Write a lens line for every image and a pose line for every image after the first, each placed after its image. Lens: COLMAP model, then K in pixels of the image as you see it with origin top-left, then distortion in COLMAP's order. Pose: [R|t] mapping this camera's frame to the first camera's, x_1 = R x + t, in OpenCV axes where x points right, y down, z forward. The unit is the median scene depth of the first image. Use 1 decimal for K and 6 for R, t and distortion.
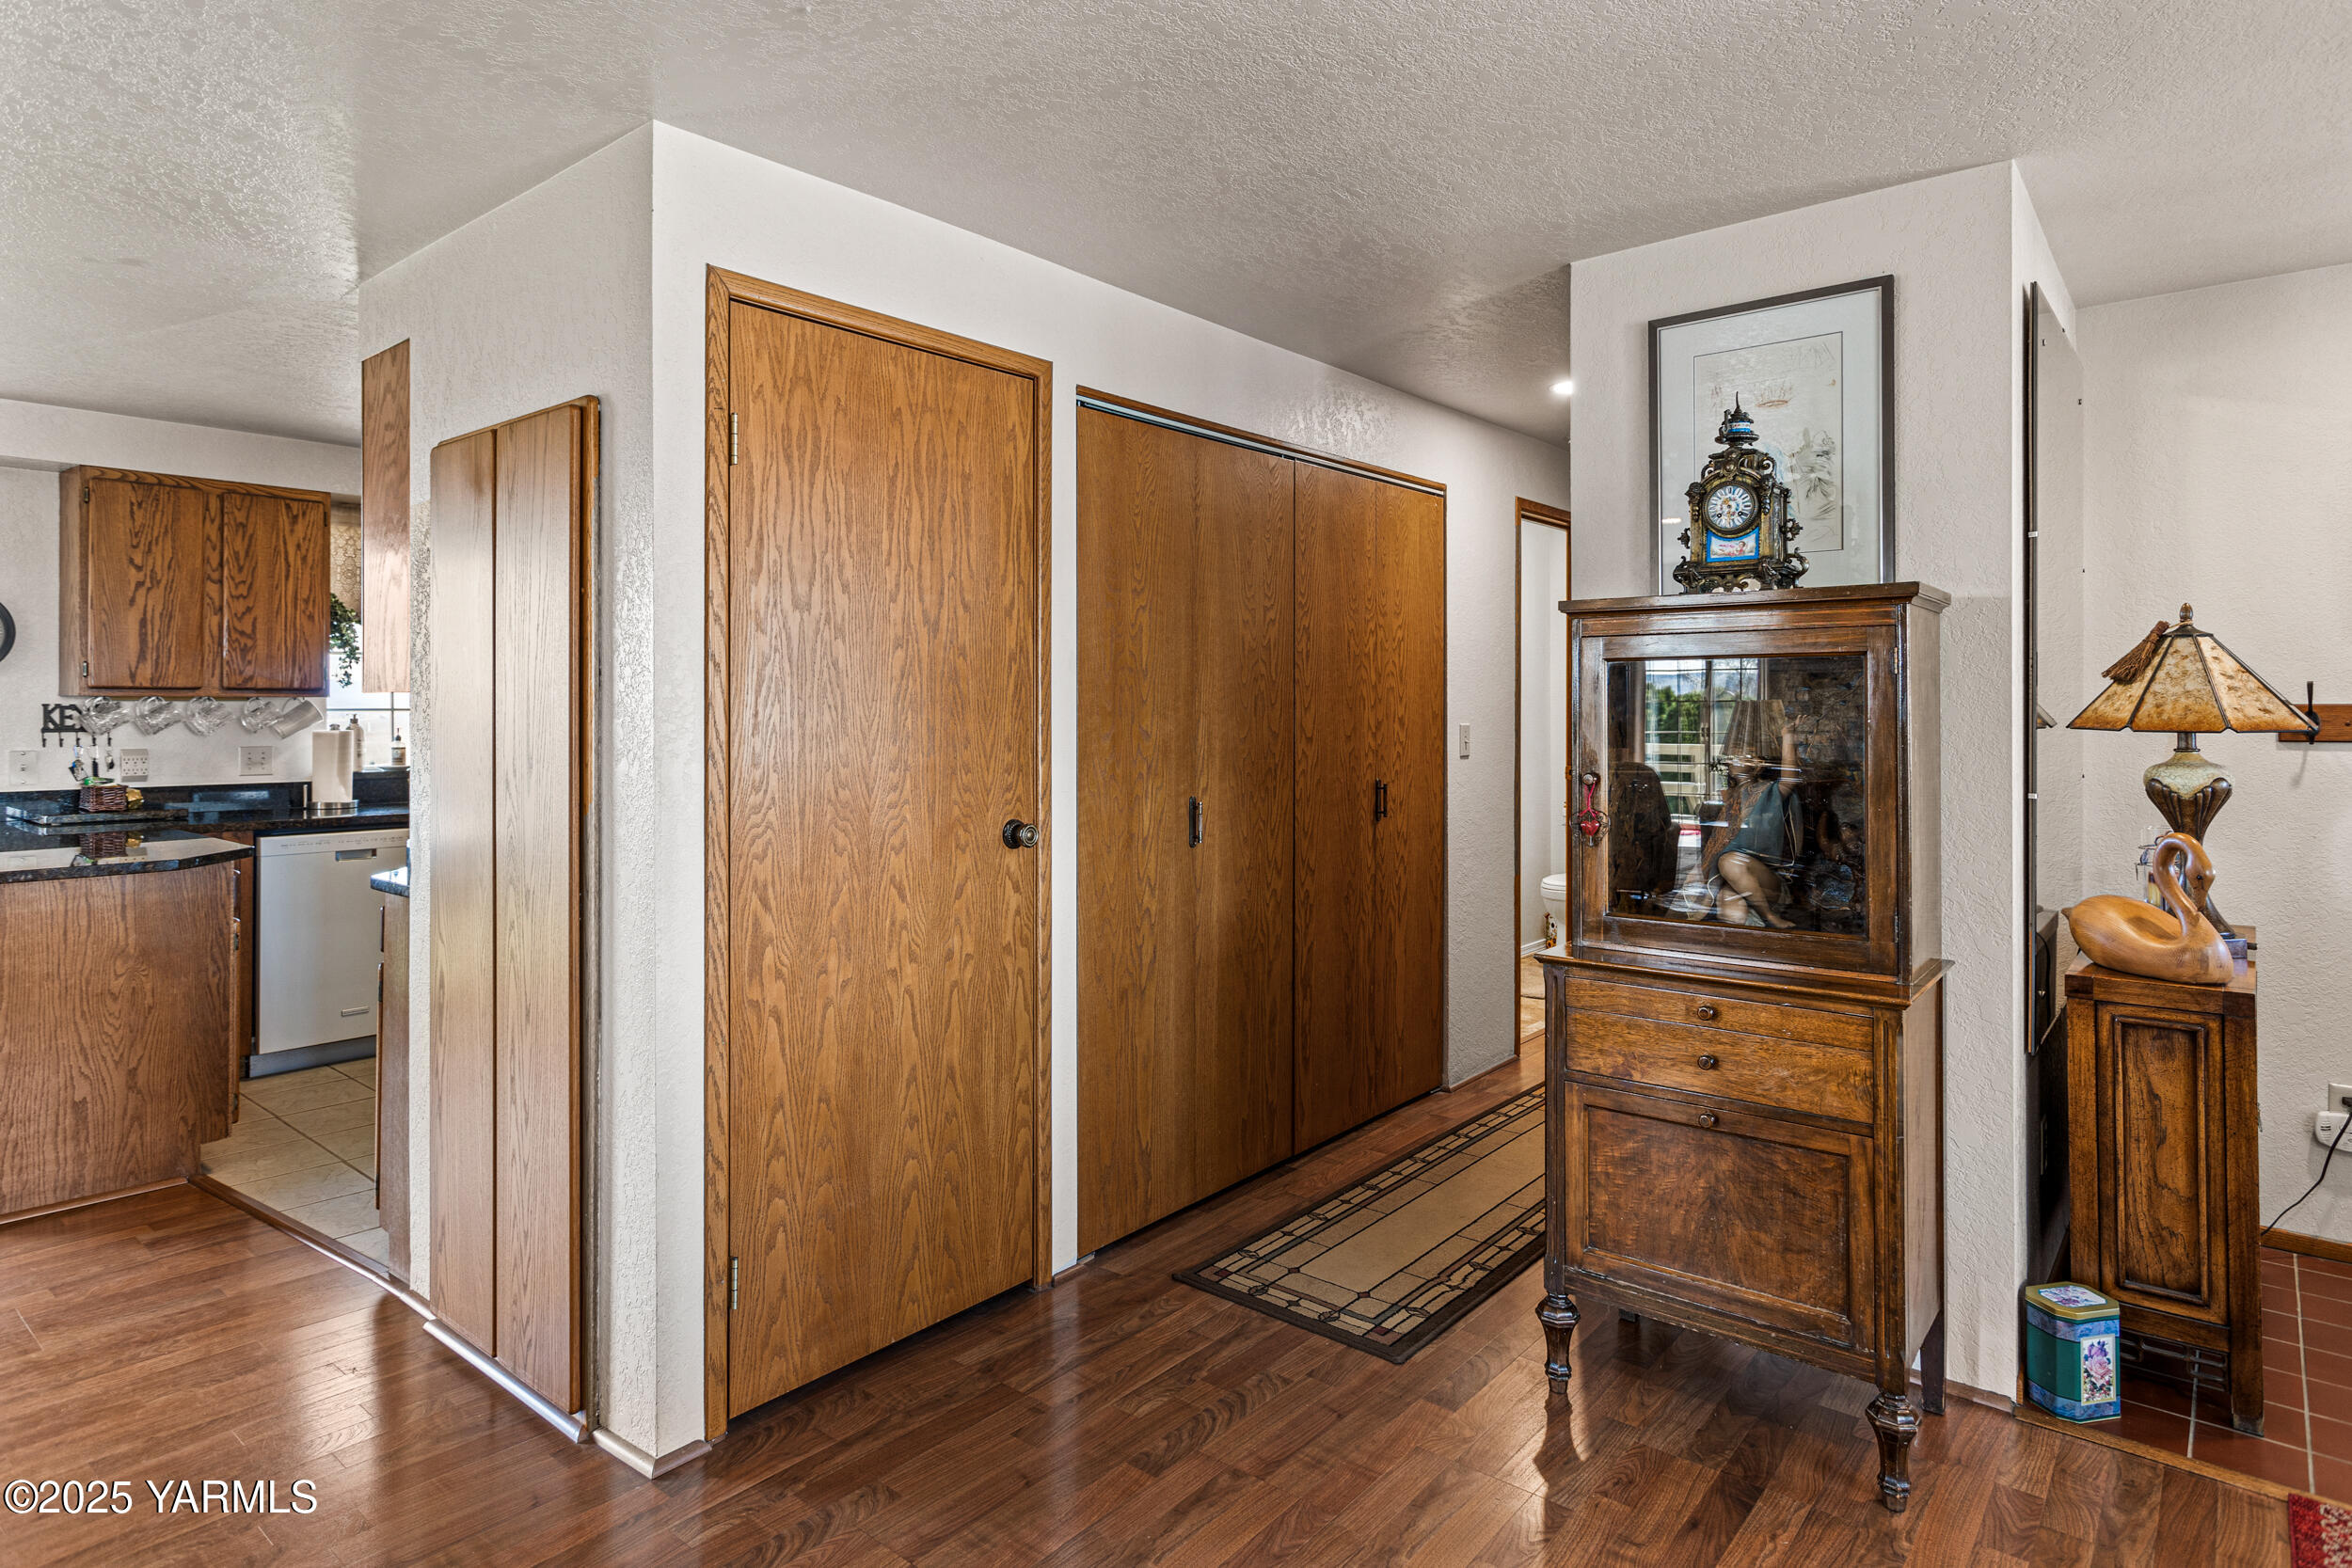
lens RADIAL K [[1301.8, 0, 1198.5], [0, 1301.8, 704.0], [0, 0, 1]] dist [-0.002969, 0.000550]
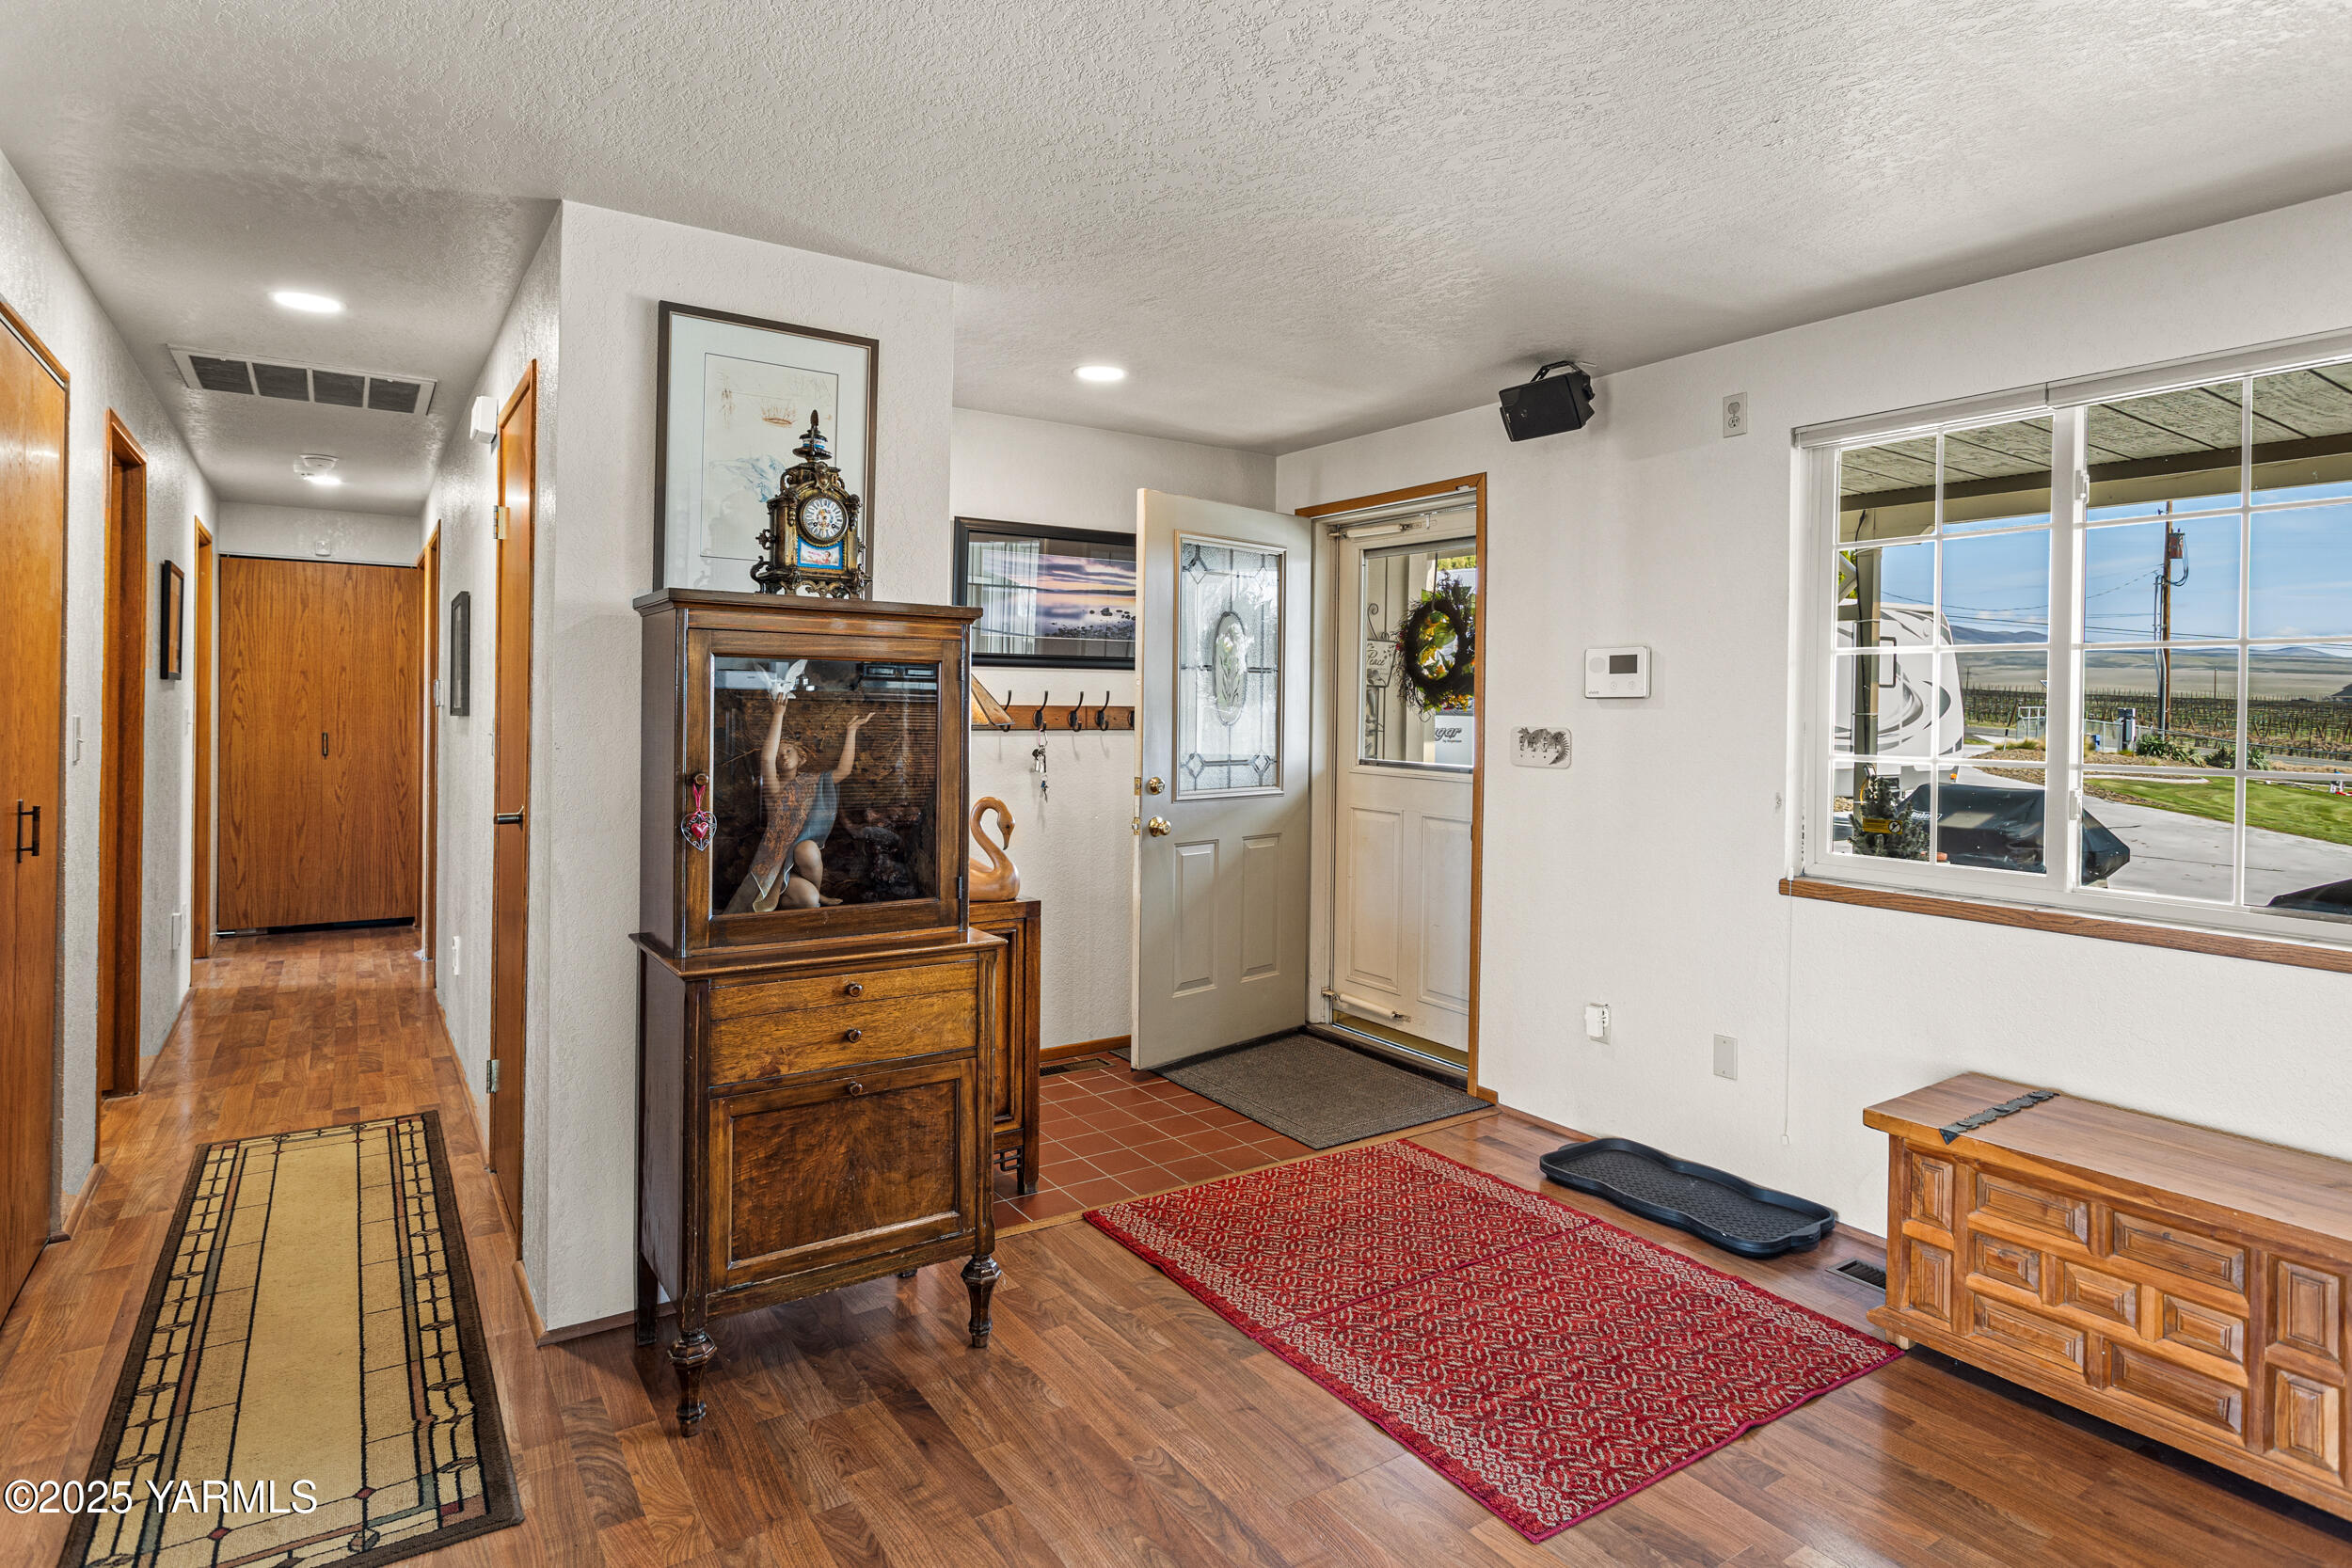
lens RADIAL K [[1211.1, 0, 1183.0], [0, 1211.1, 719.2], [0, 0, 1]] dist [-0.001676, 0.002896]
pose [[0.295402, -0.003156, 0.955368, -0.437657], [-0.018166, 0.999795, 0.008919, -0.000578], [-0.955200, -0.019990, 0.295284, 0.402202]]
